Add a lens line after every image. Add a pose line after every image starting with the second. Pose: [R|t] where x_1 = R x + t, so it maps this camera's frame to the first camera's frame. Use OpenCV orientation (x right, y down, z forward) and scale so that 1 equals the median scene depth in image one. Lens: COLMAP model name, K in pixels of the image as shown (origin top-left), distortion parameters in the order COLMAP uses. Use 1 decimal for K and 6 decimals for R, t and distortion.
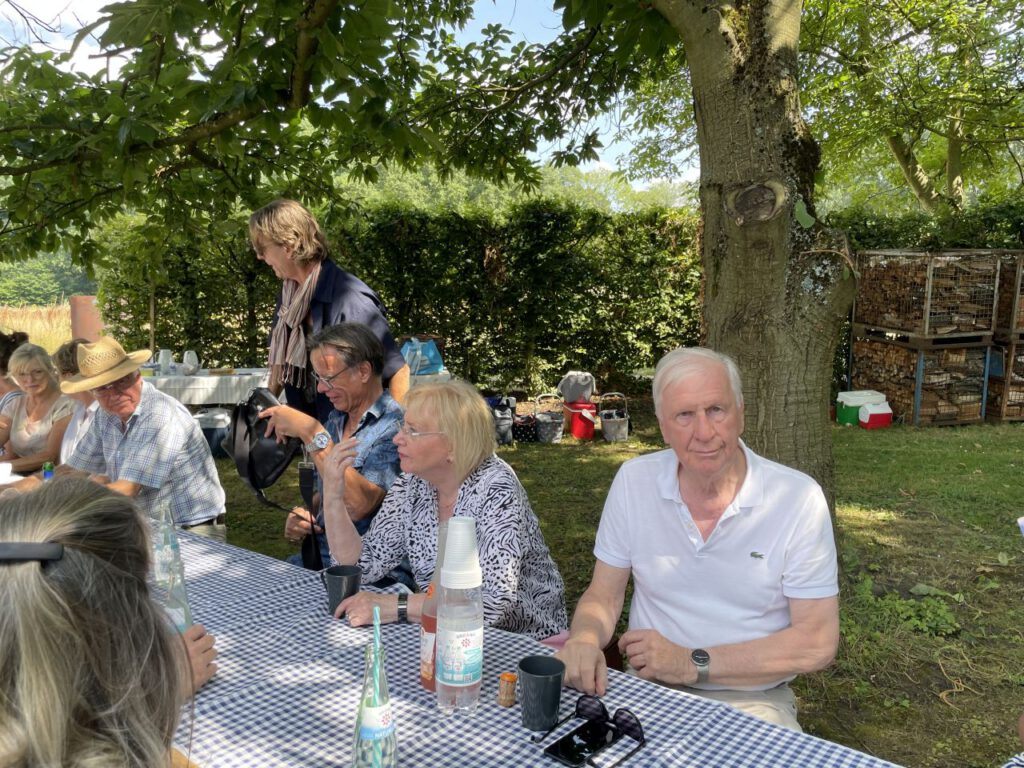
lens RADIAL K [[788.3, 0, 526.7], [0, 788.3, 403.9], [0, 0, 1]] dist [0.073873, -0.109830]
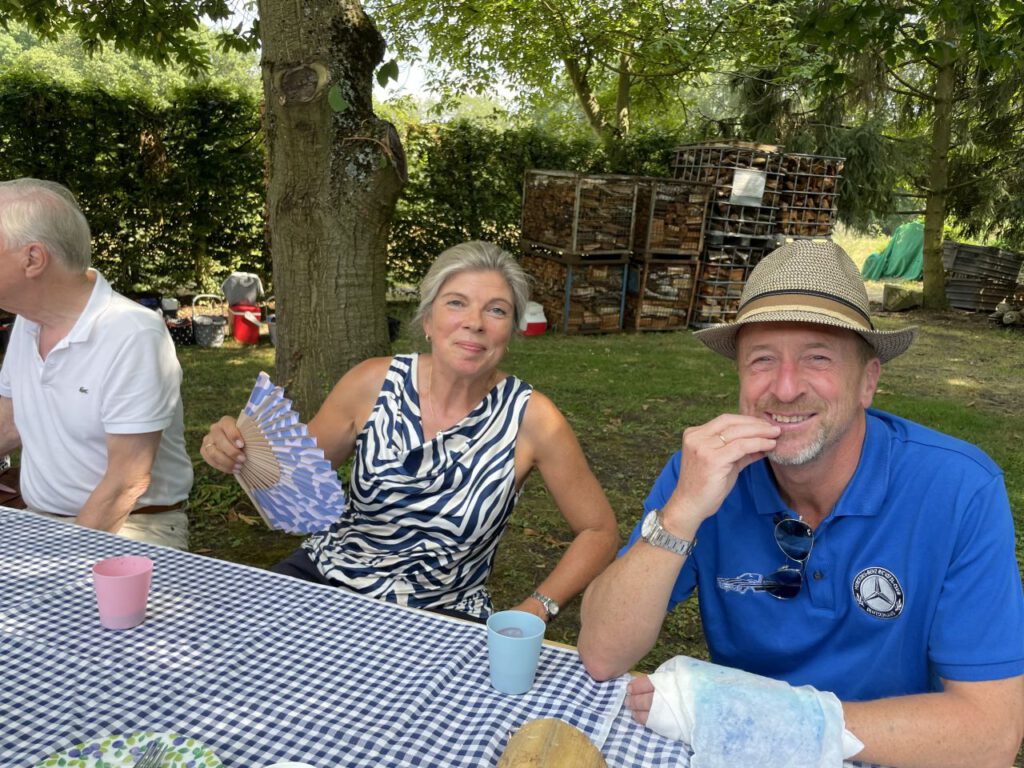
lens RADIAL K [[788.3, 0, 514.0], [0, 788.3, 399.3], [0, 0, 1]] dist [0.073873, -0.109830]
pose [[0.954801, -0.011217, 0.297033, 0.084553], [-0.016600, 0.995716, 0.090961, 0.017505], [-0.296781, -0.091781, 0.950525, -0.028614]]
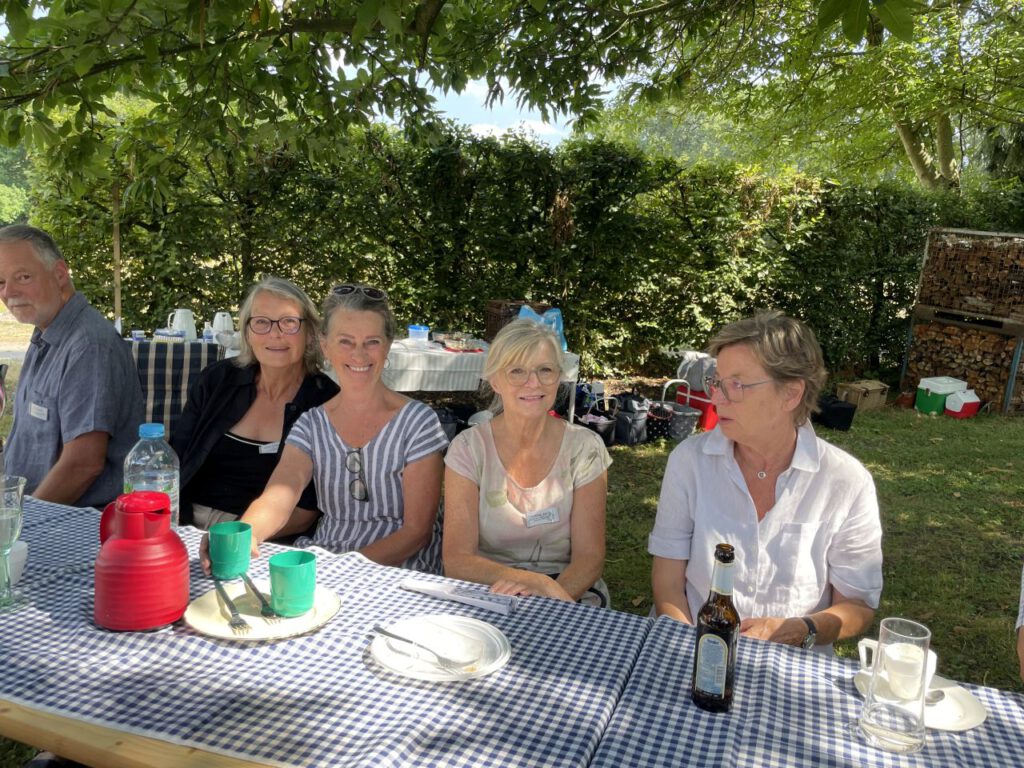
lens RADIAL K [[788.3, 0, 510.5], [0, 788.3, 392.8], [0, 0, 1]] dist [0.073873, -0.109830]
pose [[0.953189, 0.003169, 0.302359, -0.352977], [-0.013967, 0.999339, 0.033556, -0.022488], [-0.302053, -0.036208, 0.952603, 0.250203]]
